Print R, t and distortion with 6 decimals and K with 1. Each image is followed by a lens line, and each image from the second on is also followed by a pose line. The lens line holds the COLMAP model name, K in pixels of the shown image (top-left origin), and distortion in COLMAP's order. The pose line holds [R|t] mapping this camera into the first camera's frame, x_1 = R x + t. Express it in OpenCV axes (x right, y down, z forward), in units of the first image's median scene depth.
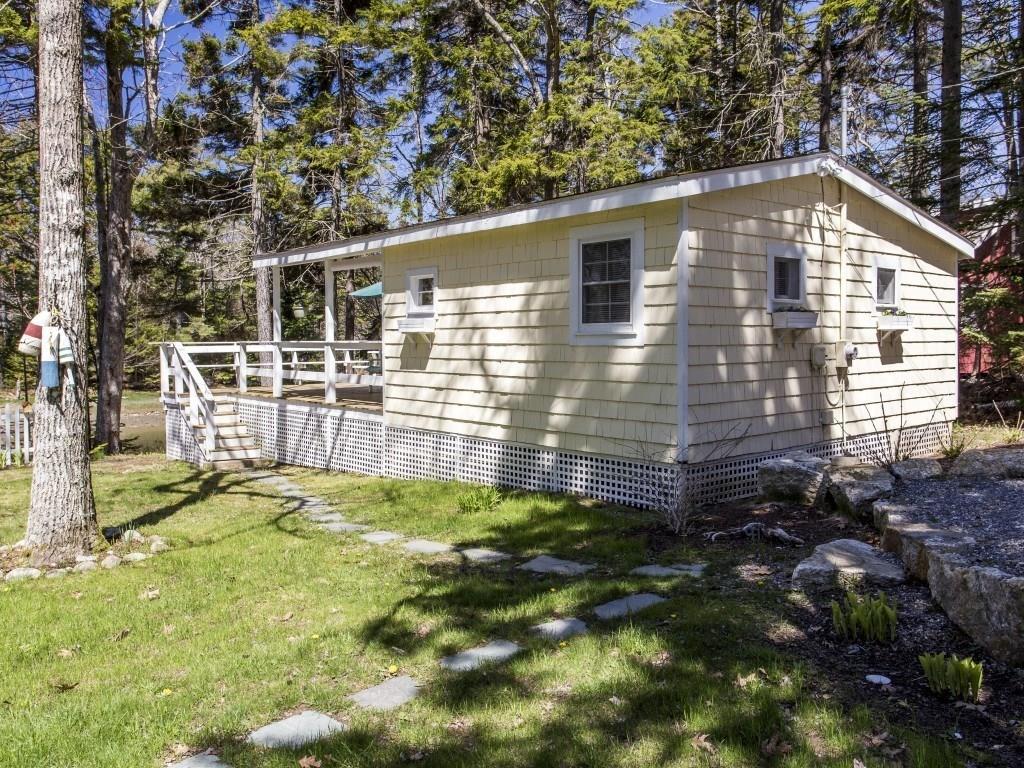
lens RADIAL K [[790.9, 0, 512.0], [0, 790.9, 384.0], [0, 0, 1]] dist [-0.001691, -0.000587]
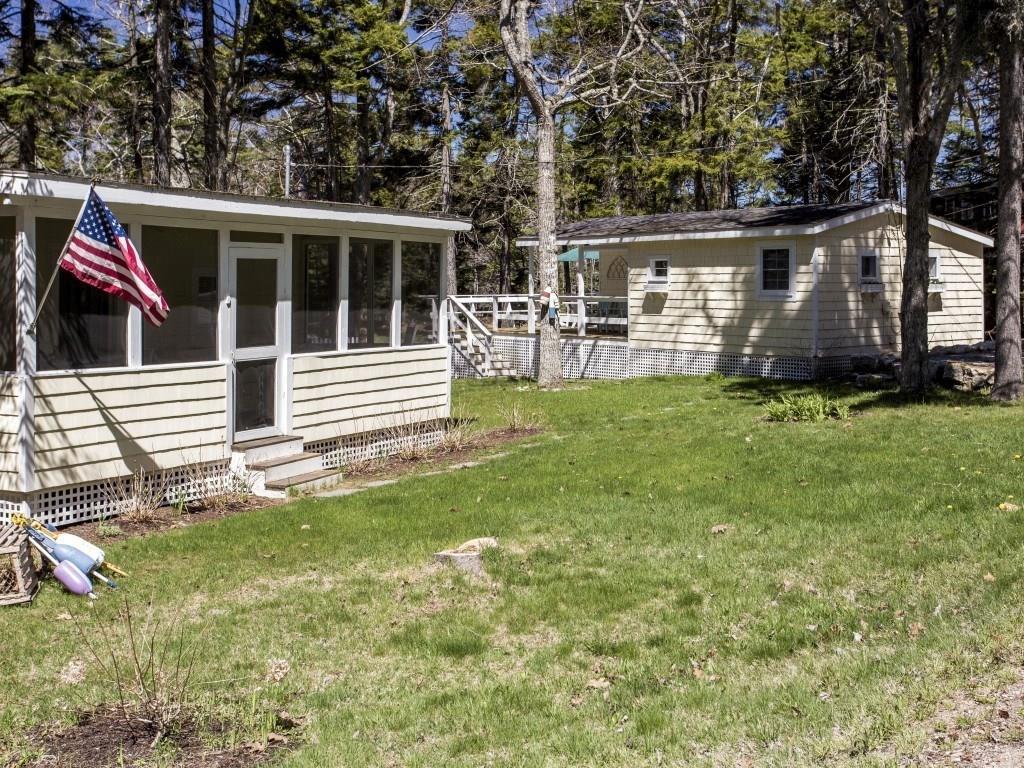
lens RADIAL K [[1210.4, 0, 509.7], [0, 1210.4, 307.6], [0, 0, 1]] dist [0.018371, -0.010337]
pose [[0.999956, 0.004043, -0.008416, -0.407278], [-0.004318, 0.999448, -0.032945, 0.054440], [0.008279, 0.032980, 0.999422, -1.583168]]
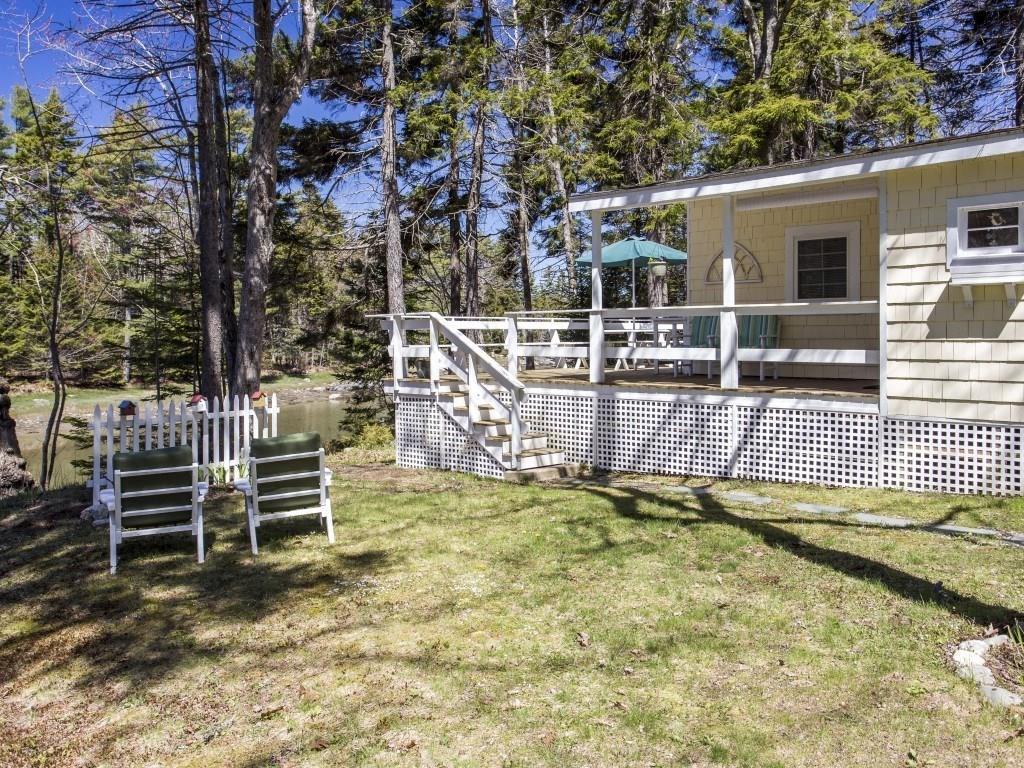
lens RADIAL K [[720.0, 0, 512.0], [0, 720.0, 384.0], [0, 0, 1]] dist [0.034613, 0.000341]
pose [[0.984740, -0.005927, 0.173930, -0.633376], [0.005548, 0.999981, 0.002665, 0.019178], [-0.173942, -0.001659, 0.984754, 0.410511]]
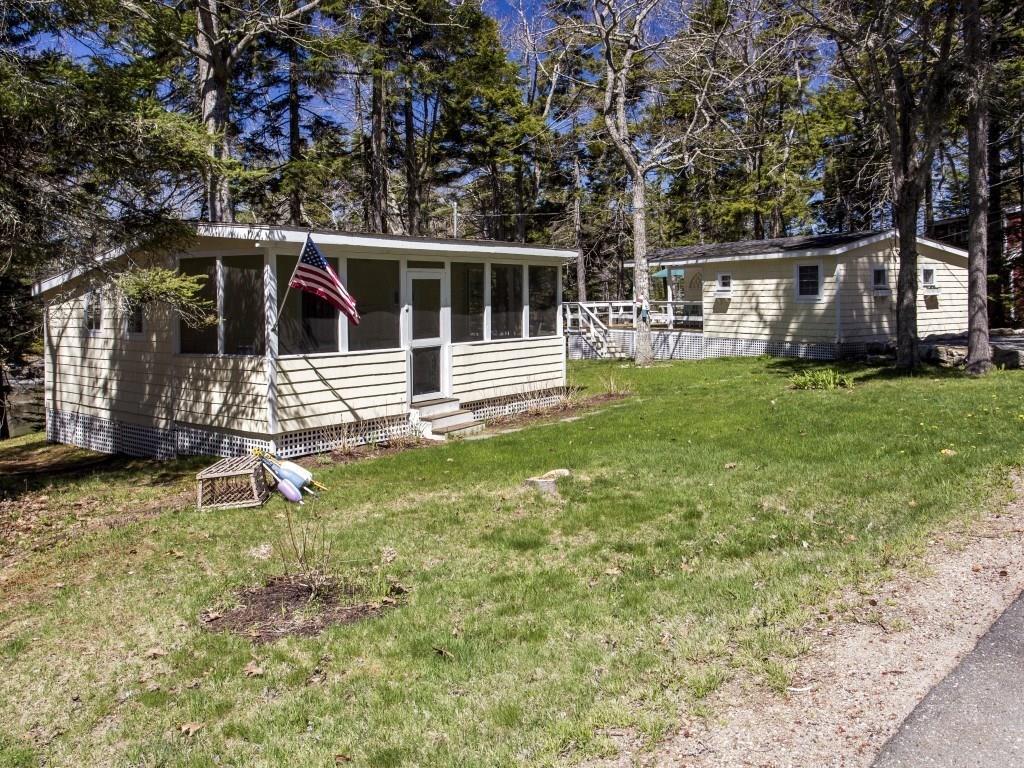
lens RADIAL K [[833.4, 0, 512.2], [0, 833.4, 306.7], [0, 0, 1]] dist [0.001716, 0.007268]
pose [[0.987779, -0.008377, -0.155634, -0.352652], [0.002536, 0.999286, -0.037689, 0.054794], [0.155839, 0.036833, 0.987096, -1.579170]]
